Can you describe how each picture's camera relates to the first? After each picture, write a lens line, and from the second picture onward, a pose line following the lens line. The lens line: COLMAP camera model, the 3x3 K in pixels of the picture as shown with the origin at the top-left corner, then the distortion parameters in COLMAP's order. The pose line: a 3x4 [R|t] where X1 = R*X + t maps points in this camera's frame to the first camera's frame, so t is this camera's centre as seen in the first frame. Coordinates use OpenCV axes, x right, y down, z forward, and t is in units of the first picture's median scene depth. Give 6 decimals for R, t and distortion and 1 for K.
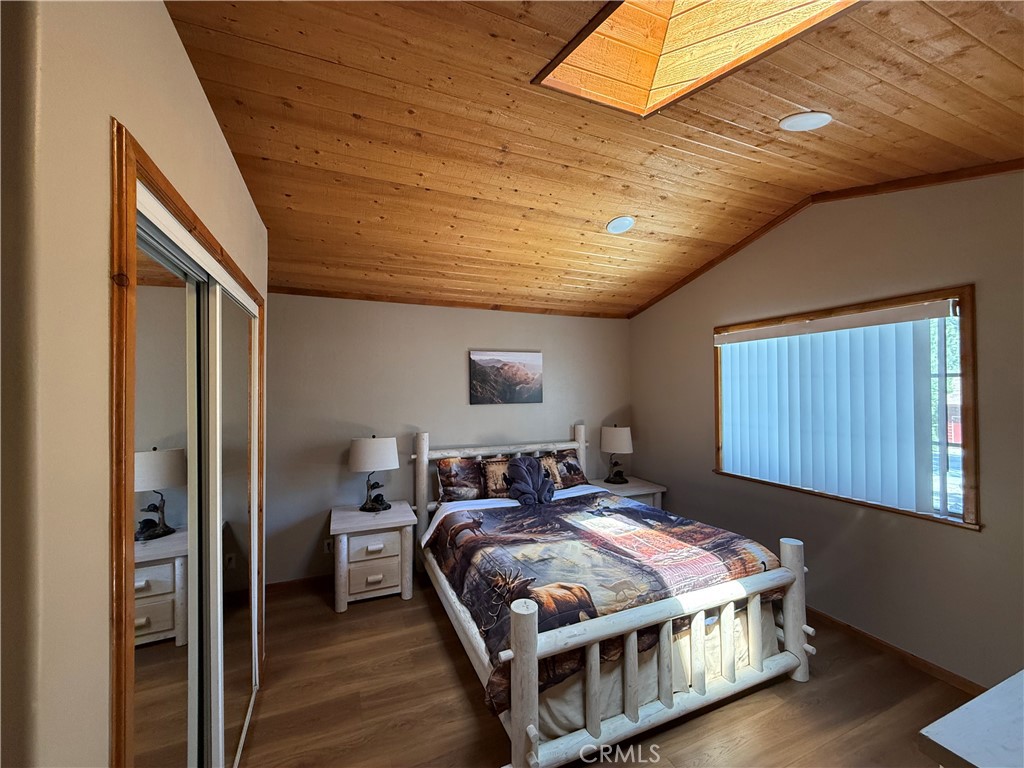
lens RADIAL K [[410.2, 0, 509.6], [0, 410.2, 387.3], [0, 0, 1]] dist [-0.001101, -0.000191]
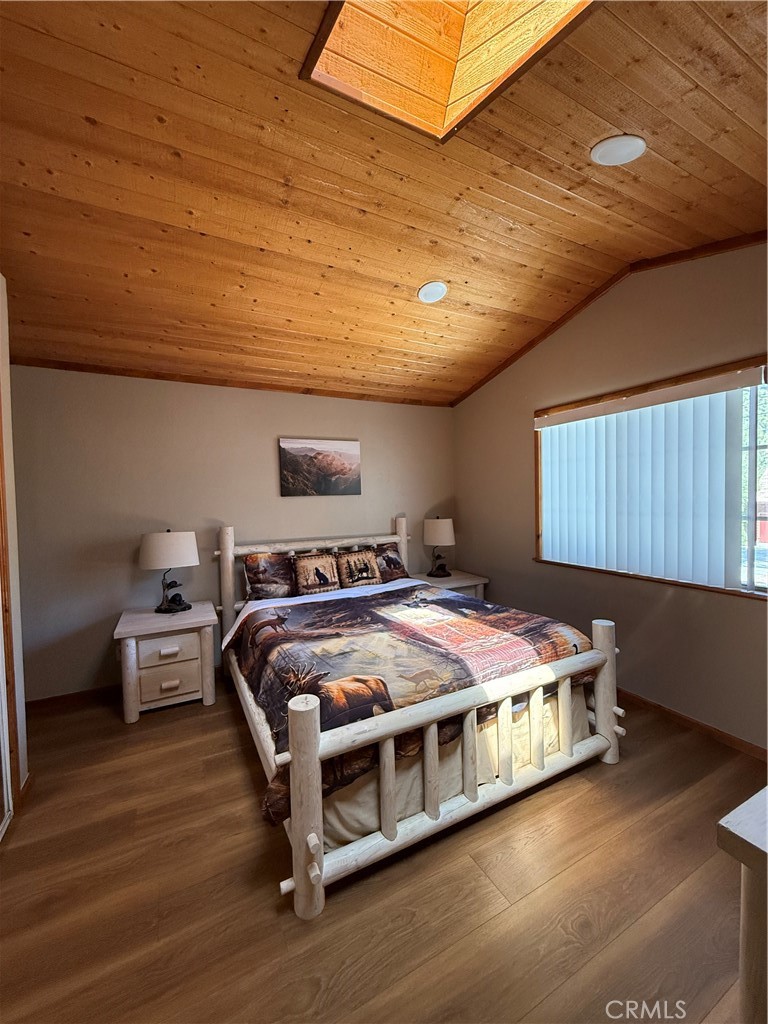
lens RADIAL K [[410.2, 0, 384.0], [0, 410.2, 512.0], [0, 0, 1]] dist [-0.001101, -0.000191]
pose [[0.996482, -0.018035, 0.081841, 0.096426], [0.014378, 0.998881, 0.045056, 0.063319], [-0.082562, -0.043721, 0.995626, 0.092312]]
